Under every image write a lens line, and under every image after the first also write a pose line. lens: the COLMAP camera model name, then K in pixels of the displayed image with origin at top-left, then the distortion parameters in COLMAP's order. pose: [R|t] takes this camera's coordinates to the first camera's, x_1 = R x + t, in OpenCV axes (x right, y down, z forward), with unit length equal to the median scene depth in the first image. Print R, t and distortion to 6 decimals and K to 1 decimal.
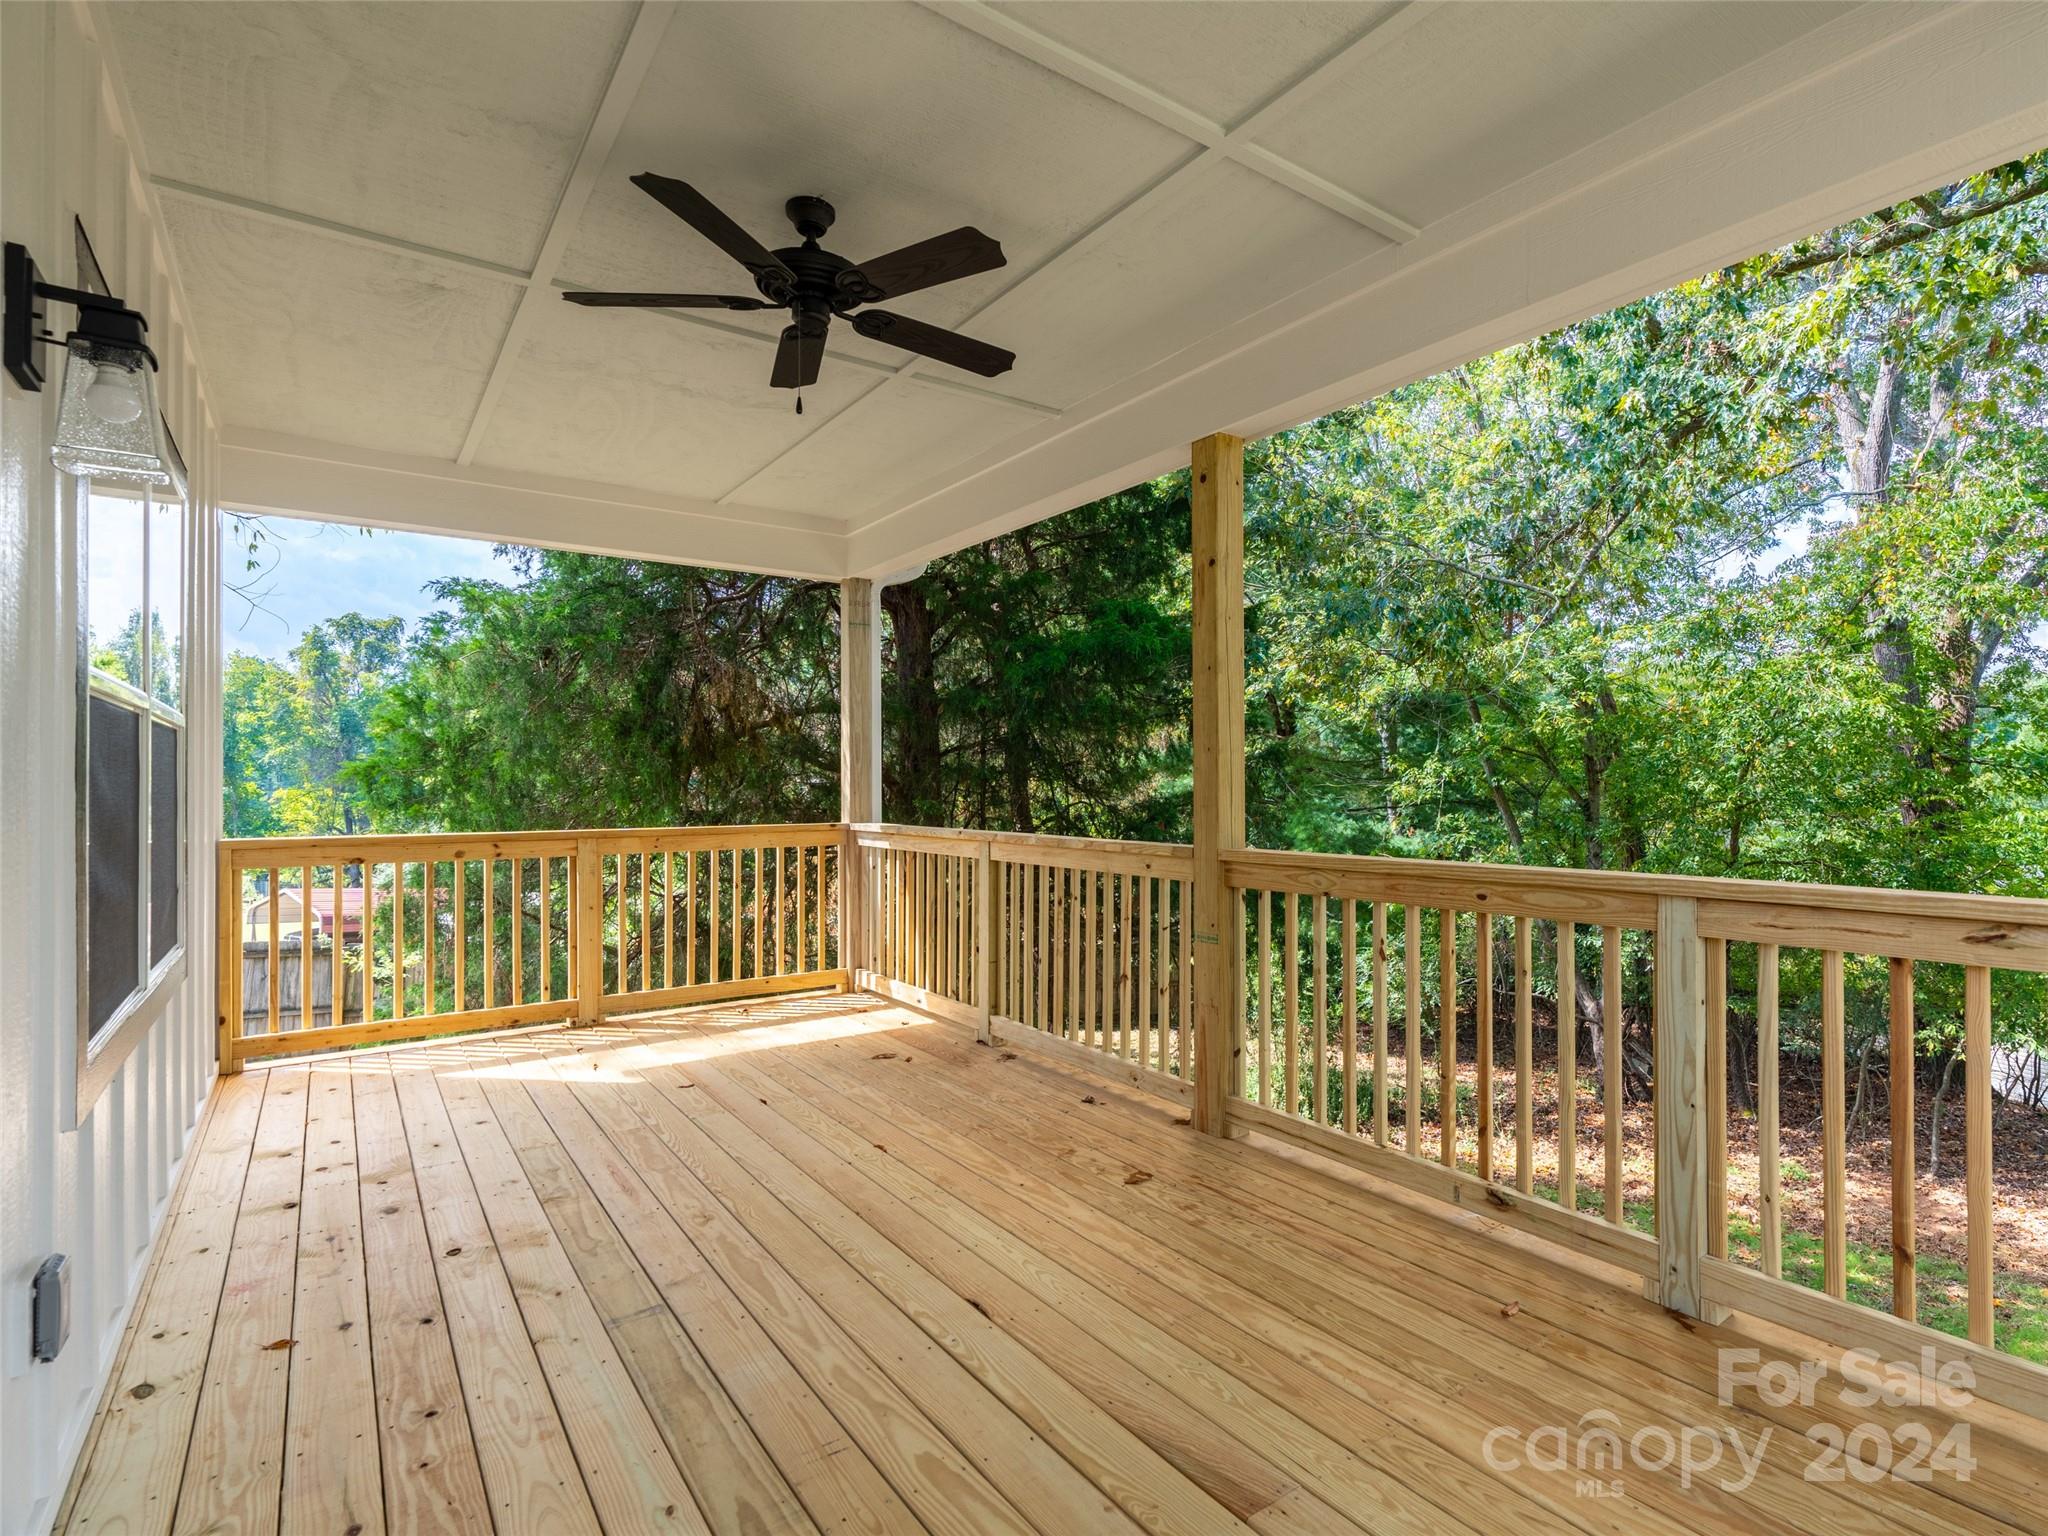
lens RADIAL K [[1025.8, 0, 1068.9], [0, 1025.8, 766.5], [0, 0, 1]] dist [-0.006347, 0.007177]
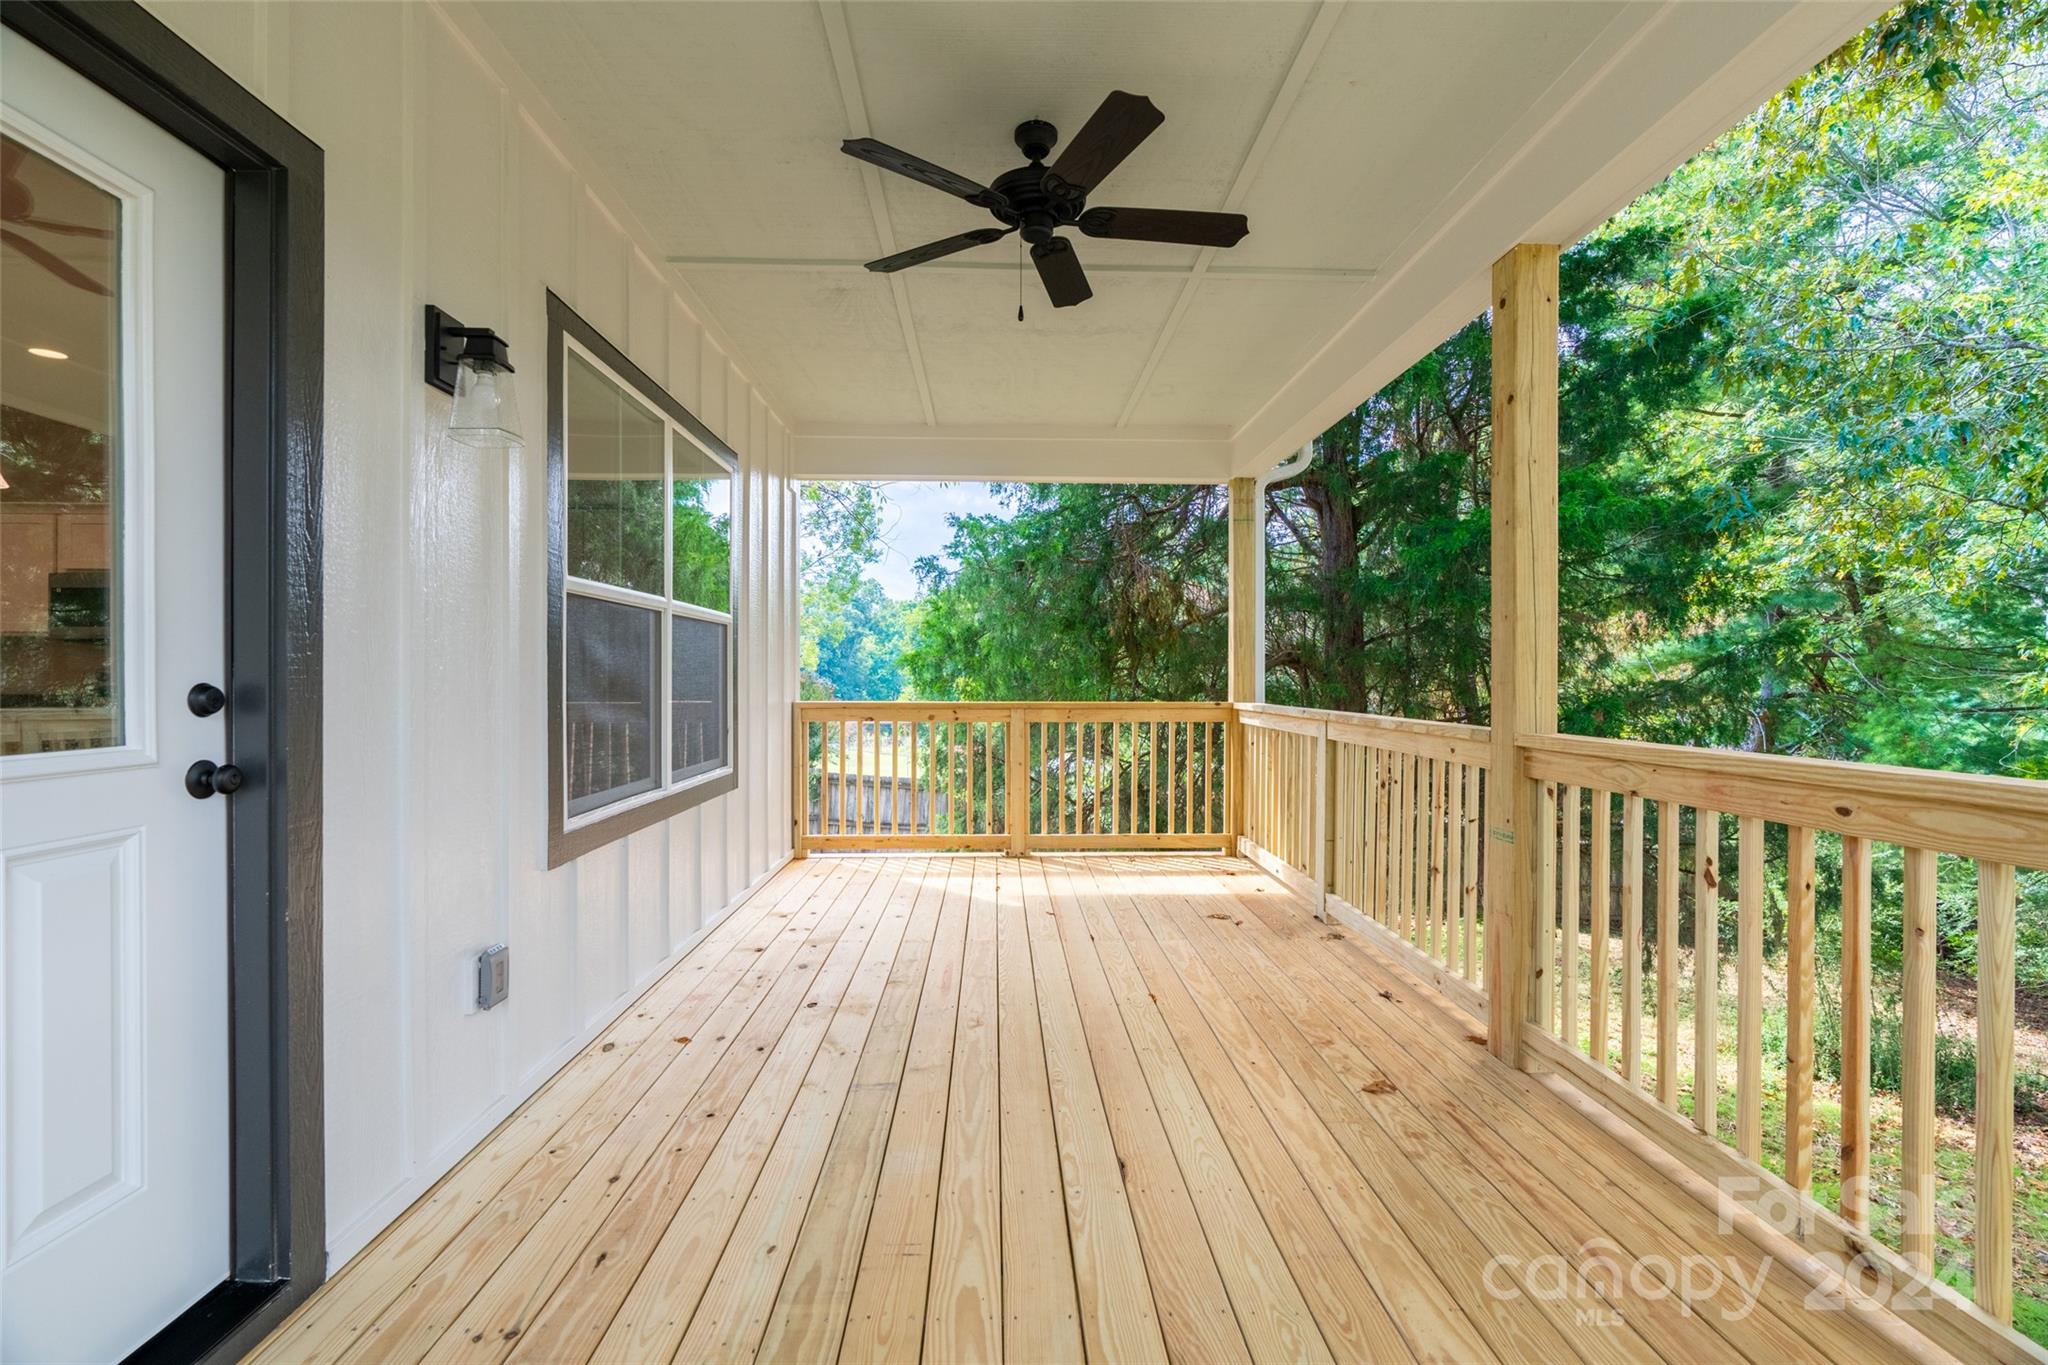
lens RADIAL K [[879.6, 0, 1024.3], [0, 879.6, 673.7], [0, 0, 1]] dist [0.000644, 0.000292]
pose [[0.829993, 0.004784, -0.557754, 0.212187], [0.002772, 0.999915, 0.012702, 0.020160], [0.557767, -0.012088, 0.829909, 0.158735]]
